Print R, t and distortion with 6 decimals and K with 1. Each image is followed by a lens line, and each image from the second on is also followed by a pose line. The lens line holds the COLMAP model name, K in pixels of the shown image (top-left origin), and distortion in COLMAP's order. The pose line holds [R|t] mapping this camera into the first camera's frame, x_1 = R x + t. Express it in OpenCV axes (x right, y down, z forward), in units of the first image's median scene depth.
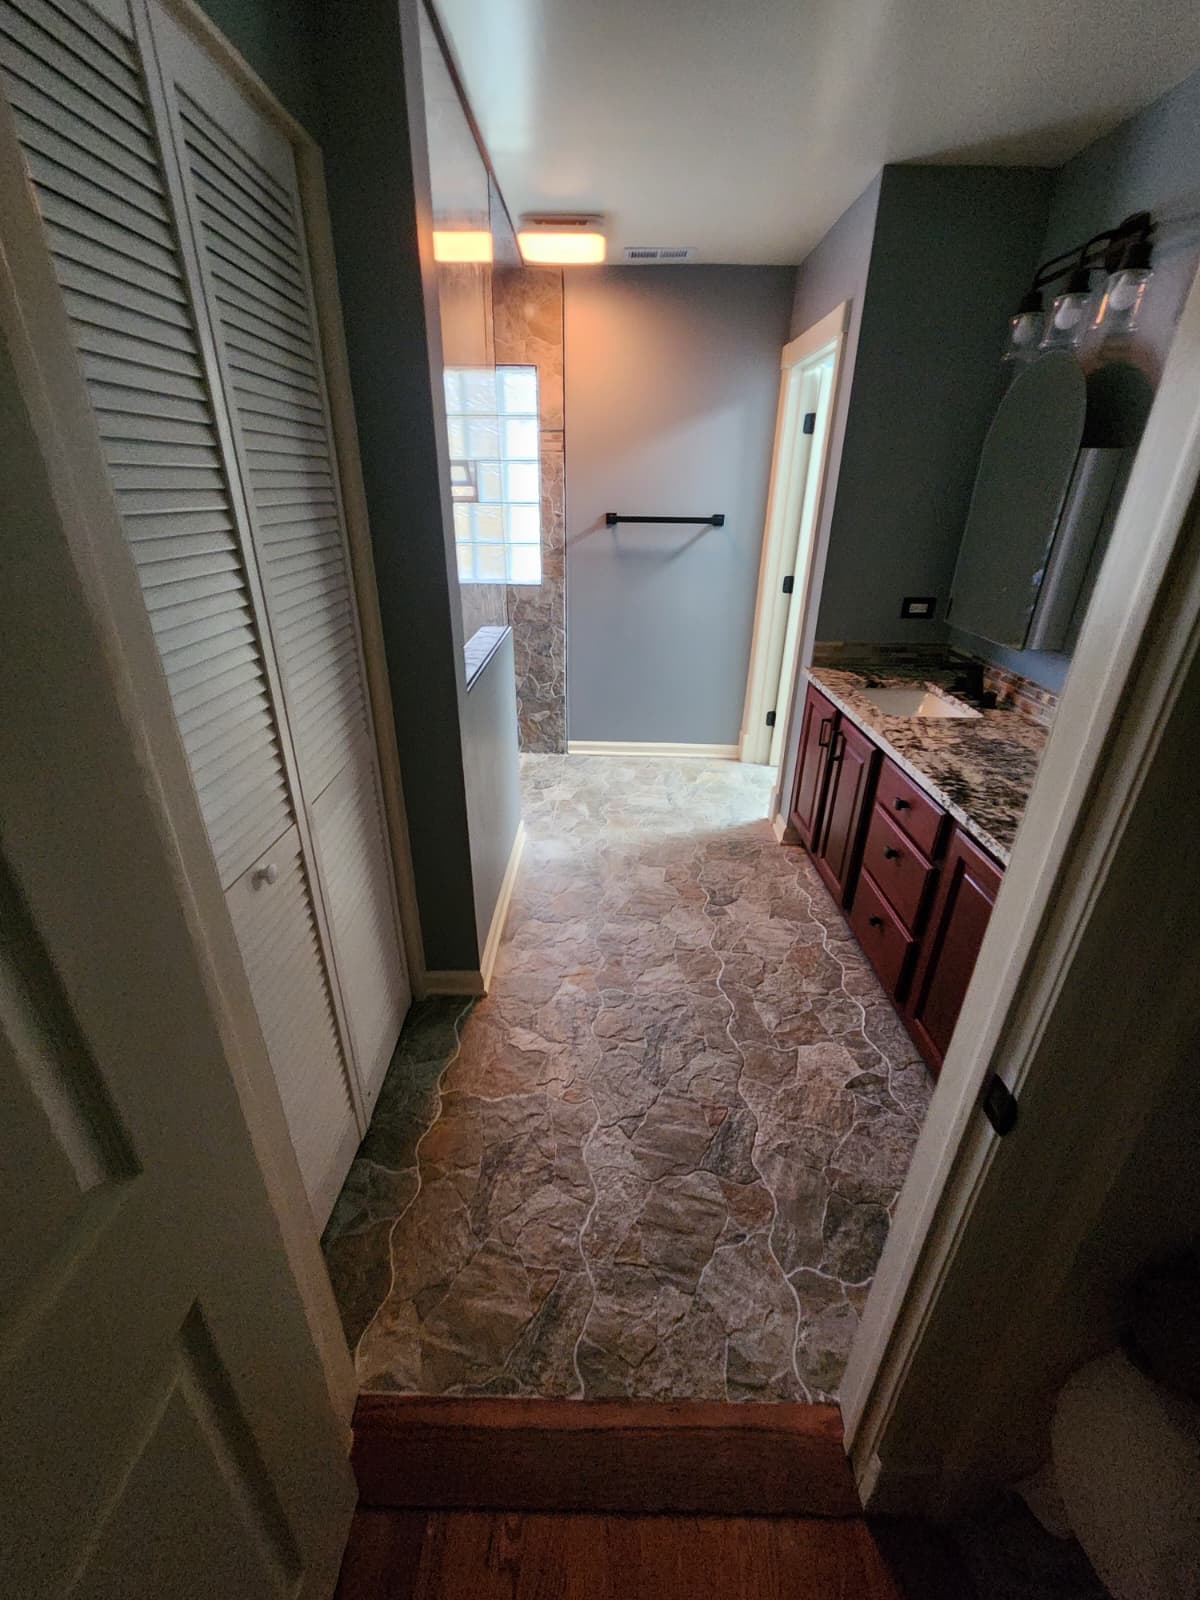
lens RADIAL K [[656.9, 0, 599.4], [0, 656.9, 795.8], [0, 0, 1]] dist [-0.002423, 0.000336]
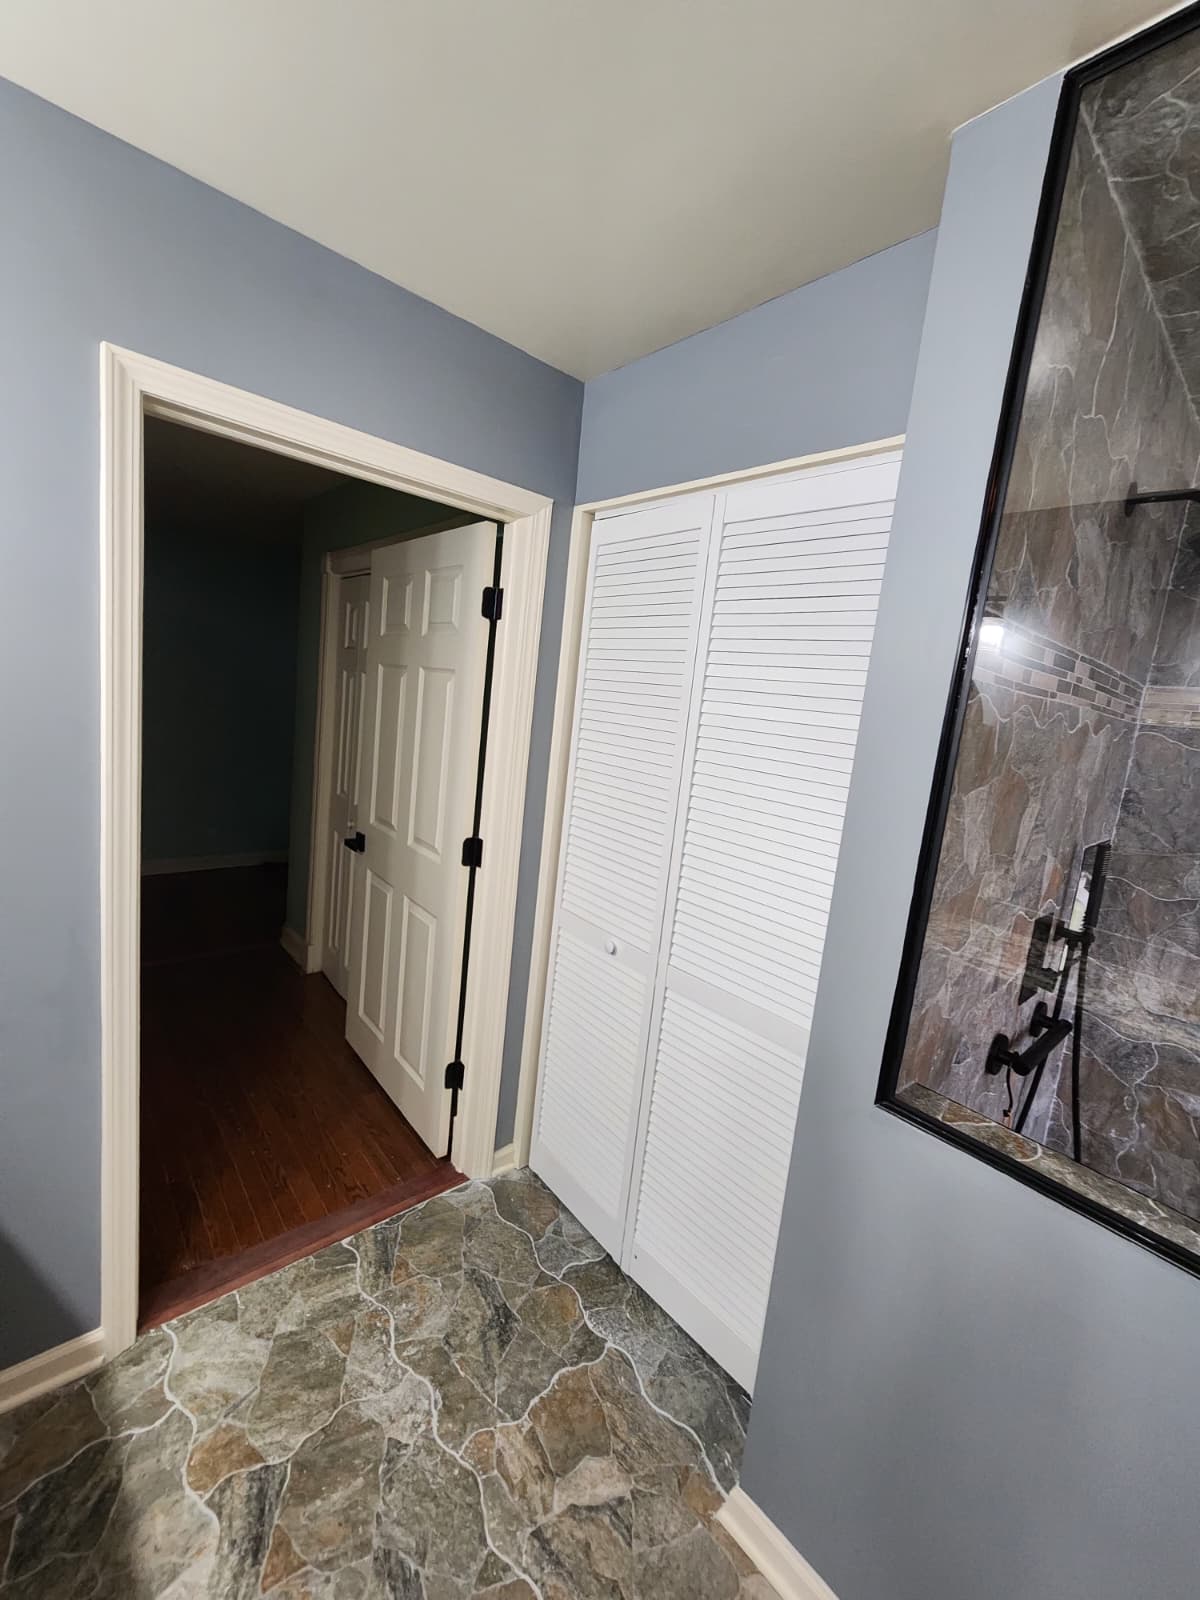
lens RADIAL K [[656.9, 0, 601.5], [0, 656.9, 795.0], [0, 0, 1]] dist [-0.002423, 0.000336]
pose [[-0.732317, 0.010967, -0.680876, 0.306646], [-0.397171, 0.805310, 0.440149, -0.449011], [0.553143, 0.592753, -0.585387, 0.889021]]
